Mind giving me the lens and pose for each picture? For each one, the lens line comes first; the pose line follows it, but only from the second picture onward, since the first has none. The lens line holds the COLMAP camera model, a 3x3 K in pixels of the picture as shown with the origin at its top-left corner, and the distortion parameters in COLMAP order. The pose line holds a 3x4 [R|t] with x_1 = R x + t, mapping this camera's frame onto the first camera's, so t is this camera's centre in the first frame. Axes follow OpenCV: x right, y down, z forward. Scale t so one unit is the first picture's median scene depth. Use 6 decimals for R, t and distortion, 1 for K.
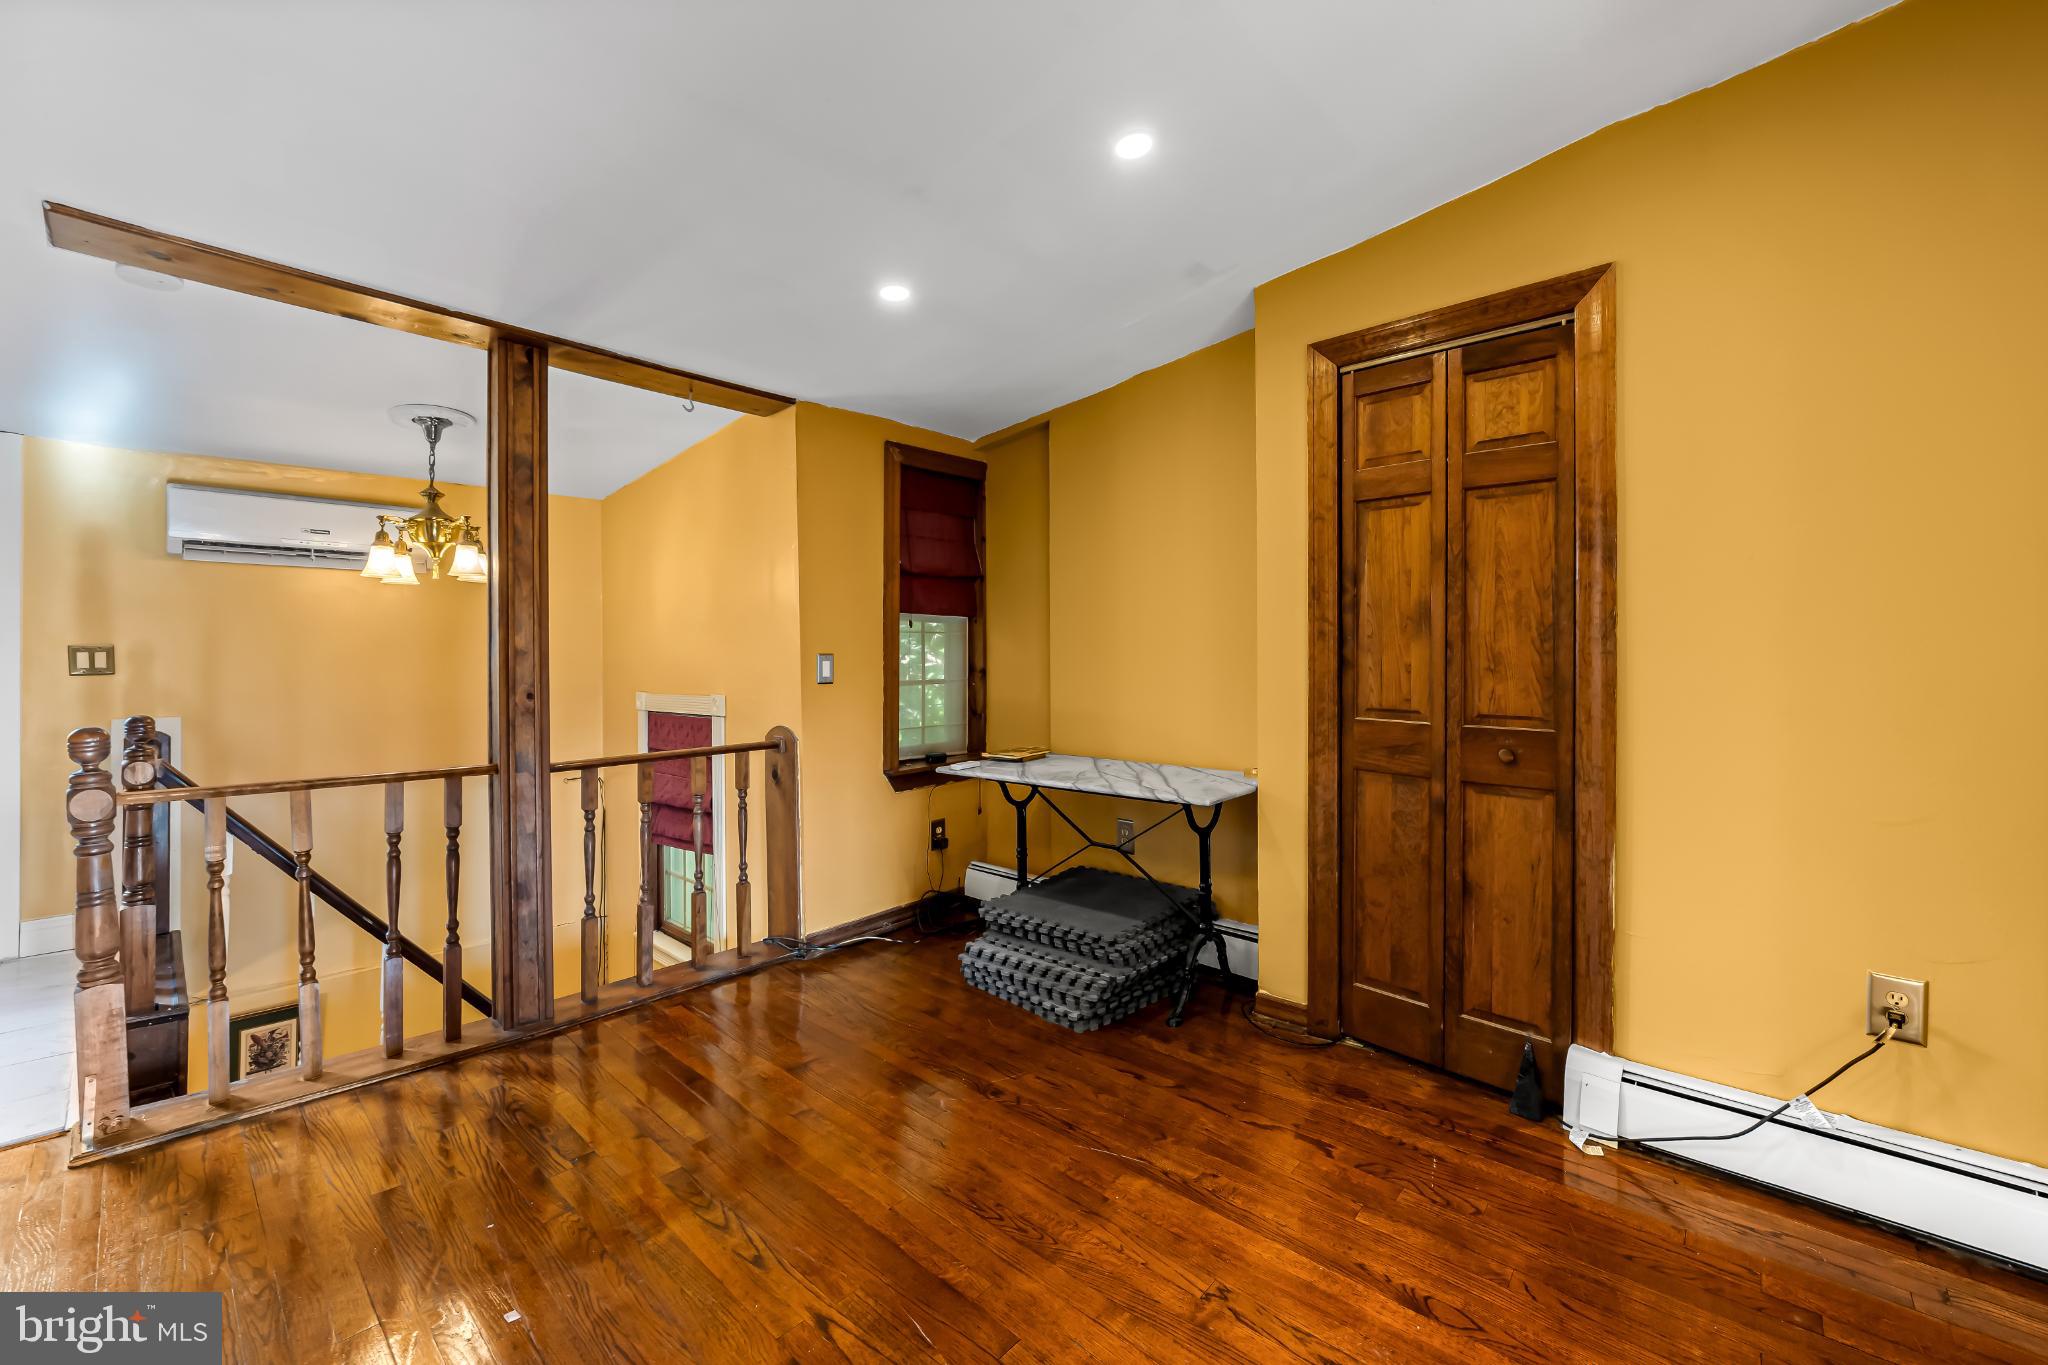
lens RADIAL K [[827.6, 0, 1041.2], [0, 827.6, 662.4], [0, 0, 1]] dist [-0.004565, 0.000030]
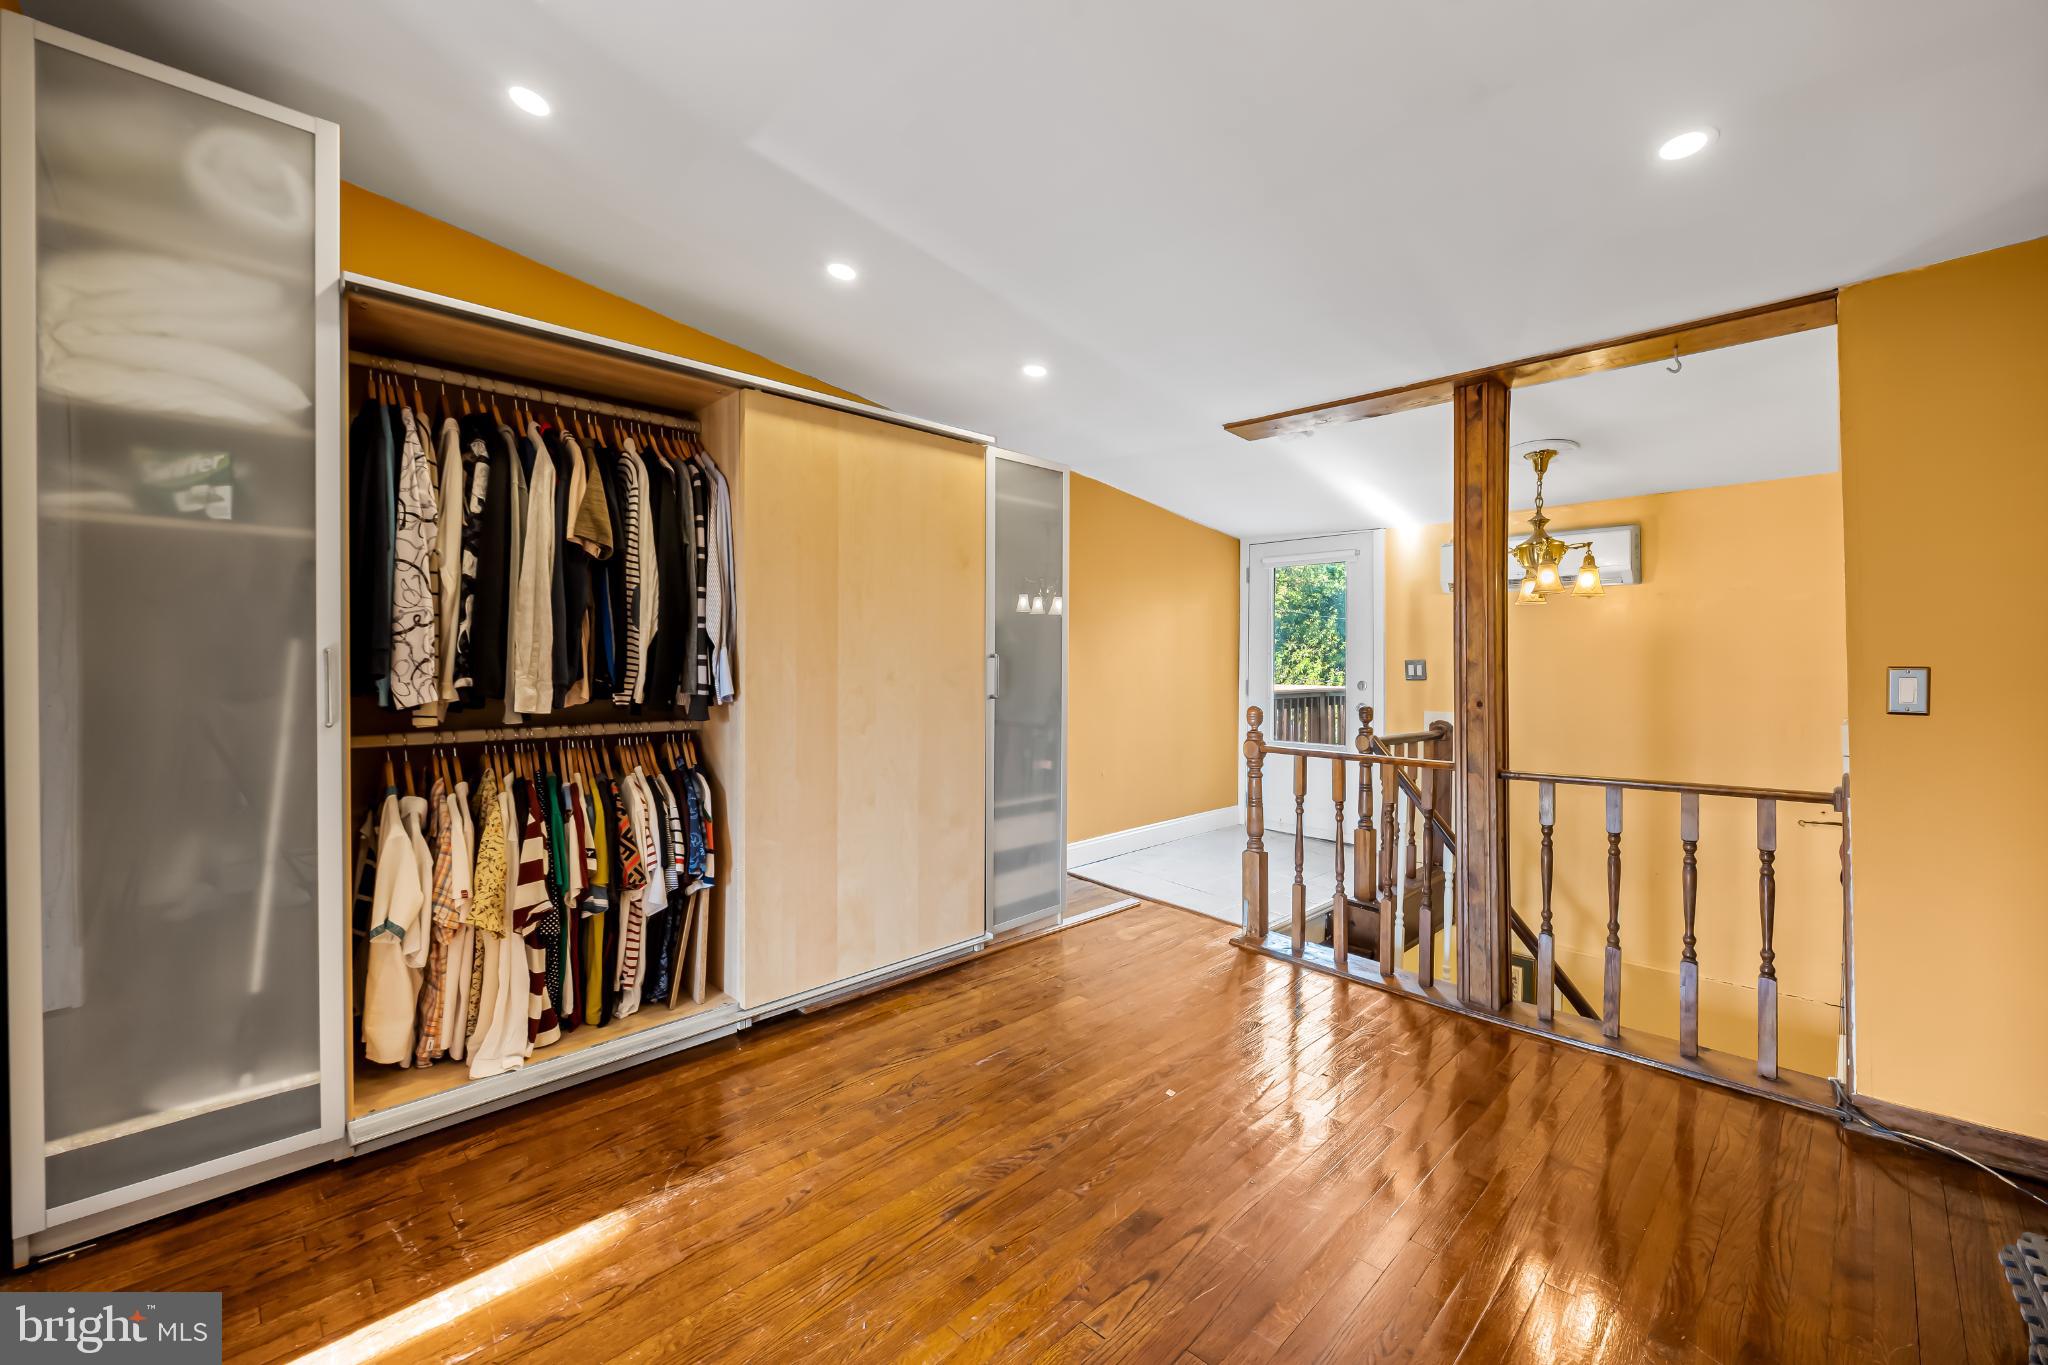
lens RADIAL K [[827.6, 0, 1041.3], [0, 827.6, 671.6], [0, 0, 1]] dist [-0.004565, 0.000030]
pose [[-0.052161, 0.008797, -0.998600, 0.407207], [-0.010720, 0.999899, 0.009368, -0.005201], [0.998581, 0.011194, -0.052062, 0.391256]]
